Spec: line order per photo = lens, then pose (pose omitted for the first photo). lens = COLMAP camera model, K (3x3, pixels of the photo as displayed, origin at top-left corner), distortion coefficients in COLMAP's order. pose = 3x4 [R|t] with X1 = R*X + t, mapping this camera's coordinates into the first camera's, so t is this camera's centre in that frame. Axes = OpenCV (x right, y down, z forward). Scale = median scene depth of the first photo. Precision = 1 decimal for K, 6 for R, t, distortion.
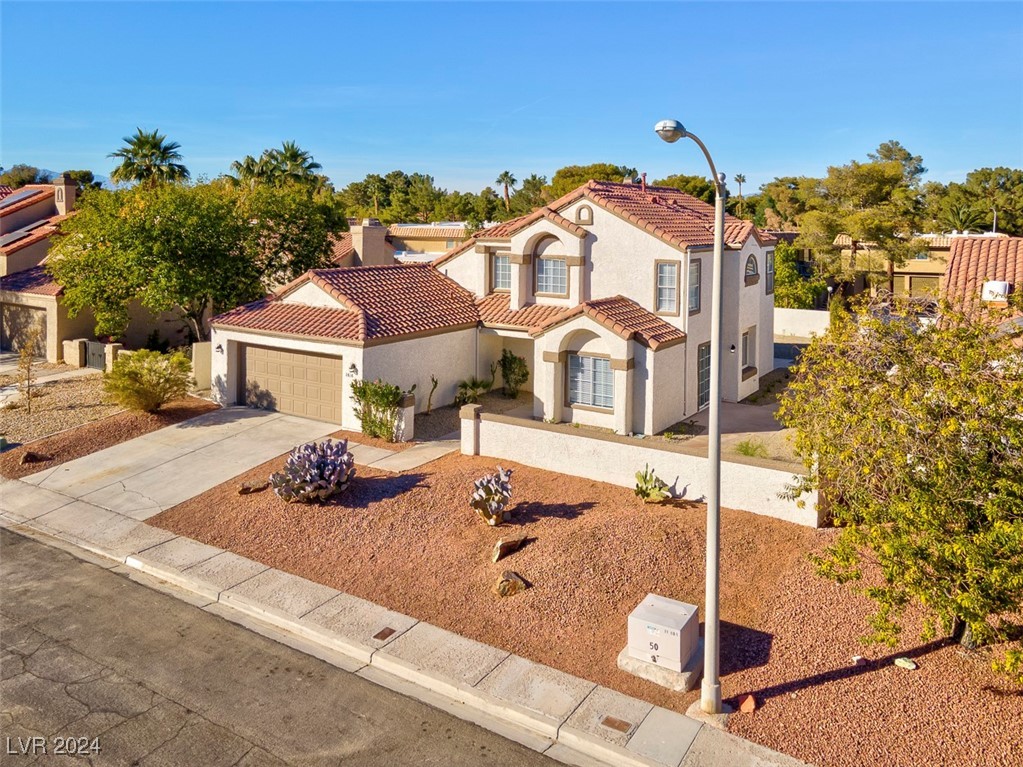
lens RADIAL K [[755.9, 0, 526.6], [0, 755.9, 336.1], [0, 0, 1]] dist [0.001631, 0.046976]
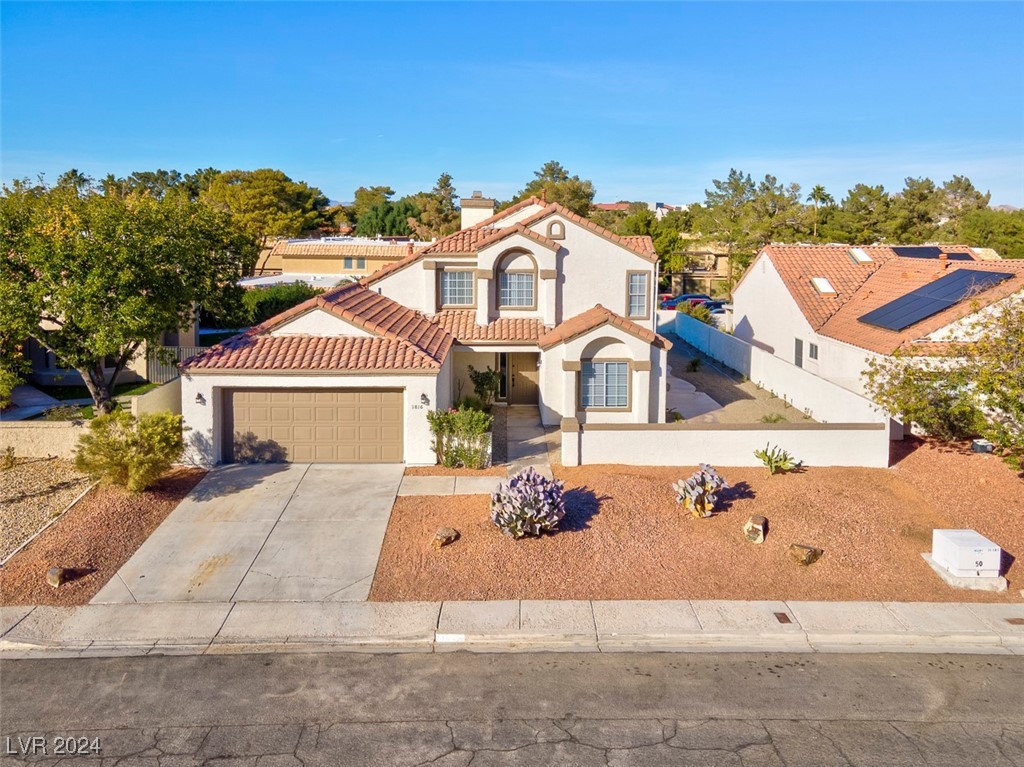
lens RADIAL K [[743.6, 0, 512.0], [0, 743.6, 383.5], [0, 0, 1]] dist [-0.001273, 0.064884]
pose [[0.844800, -0.113048, 0.523004, -0.548257], [0.083870, 0.993322, 0.079234, -0.035407], [-0.528468, -0.023072, 0.848640, 0.150520]]
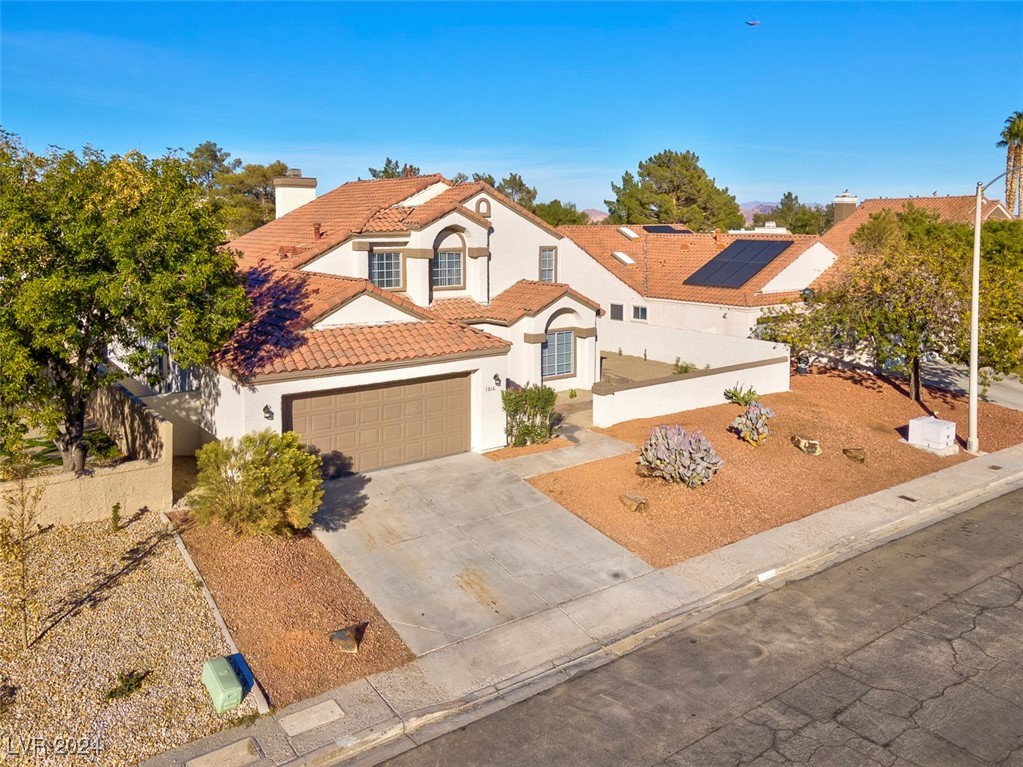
lens RADIAL K [[737.7, 0, 487.9], [0, 737.7, 380.7], [0, 0, 1]] dist [-0.001032, 0.064801]
pose [[0.424196, -0.200873, 0.883011, -0.896302], [0.144883, 0.977582, 0.152785, -0.081249], [-0.893905, 0.063122, 0.443789, 0.557122]]
